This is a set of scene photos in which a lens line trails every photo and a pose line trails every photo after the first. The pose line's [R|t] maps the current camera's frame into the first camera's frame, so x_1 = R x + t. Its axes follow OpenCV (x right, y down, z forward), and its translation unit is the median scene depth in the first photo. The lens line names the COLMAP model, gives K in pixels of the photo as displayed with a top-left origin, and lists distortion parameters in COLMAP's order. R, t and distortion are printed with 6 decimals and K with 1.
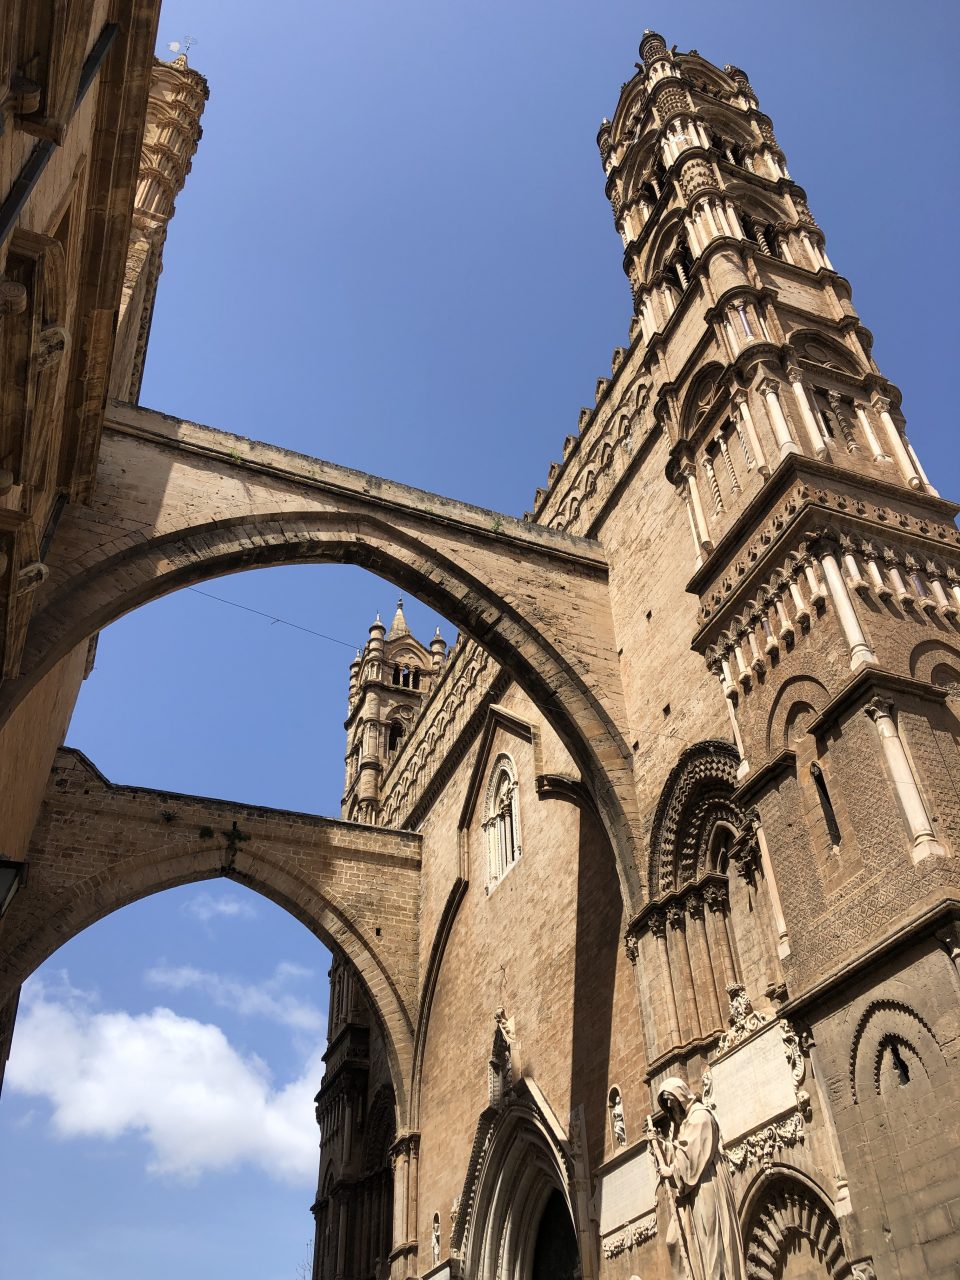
lens RADIAL K [[1049.8, 0, 480.0], [0, 1049.8, 640.0], [0, 0, 1]] dist [0.033570, -0.004615]
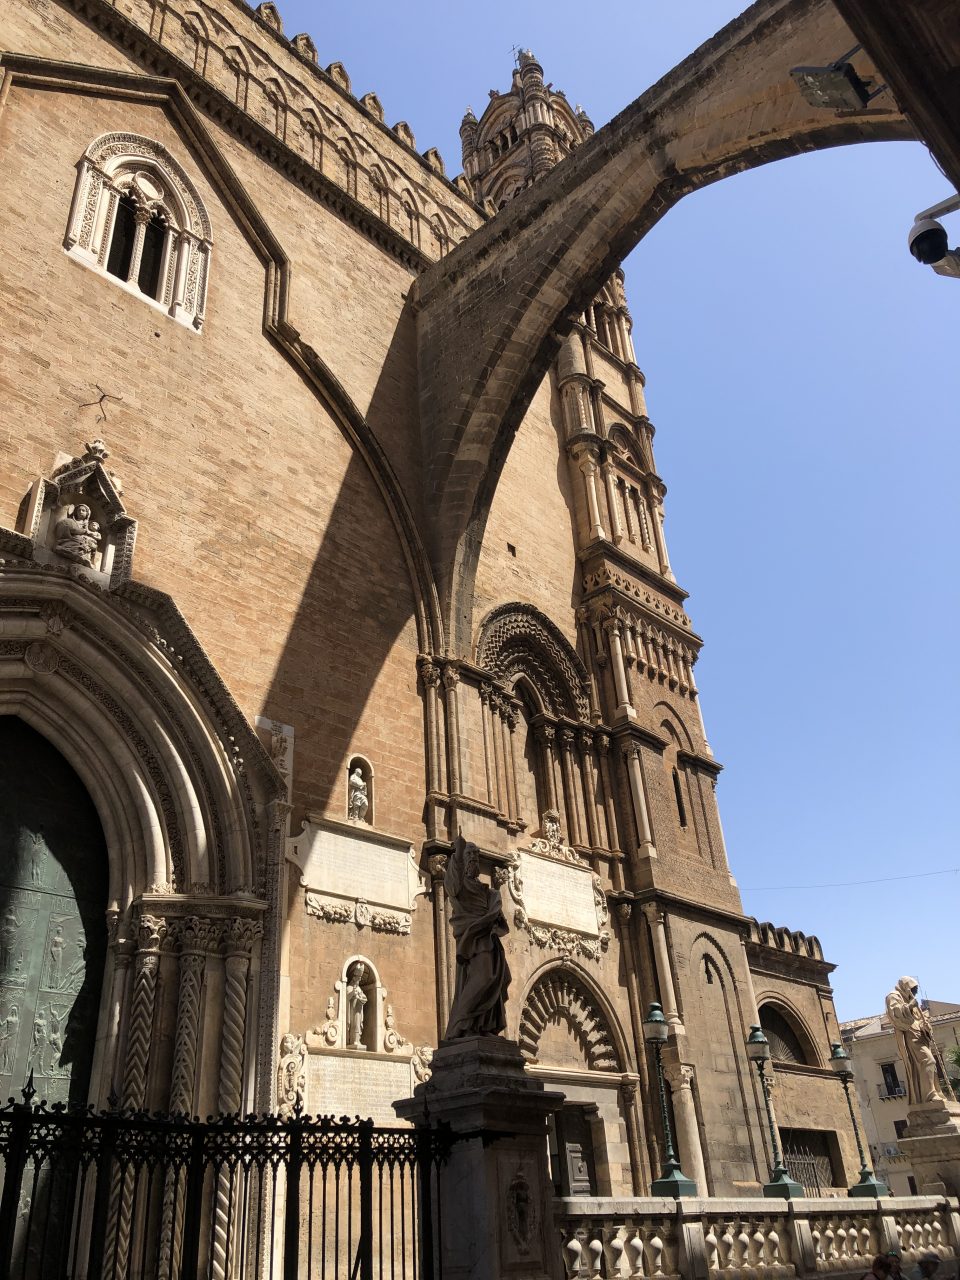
lens RADIAL K [[1049.8, 0, 480.0], [0, 1049.8, 640.0], [0, 0, 1]] dist [0.033570, -0.004615]
pose [[-0.420091, 0.504124, 0.754574, -0.697068], [-0.543582, 0.526037, -0.654067, 1.036193], [-0.726665, -0.684941, 0.053049, 1.142785]]
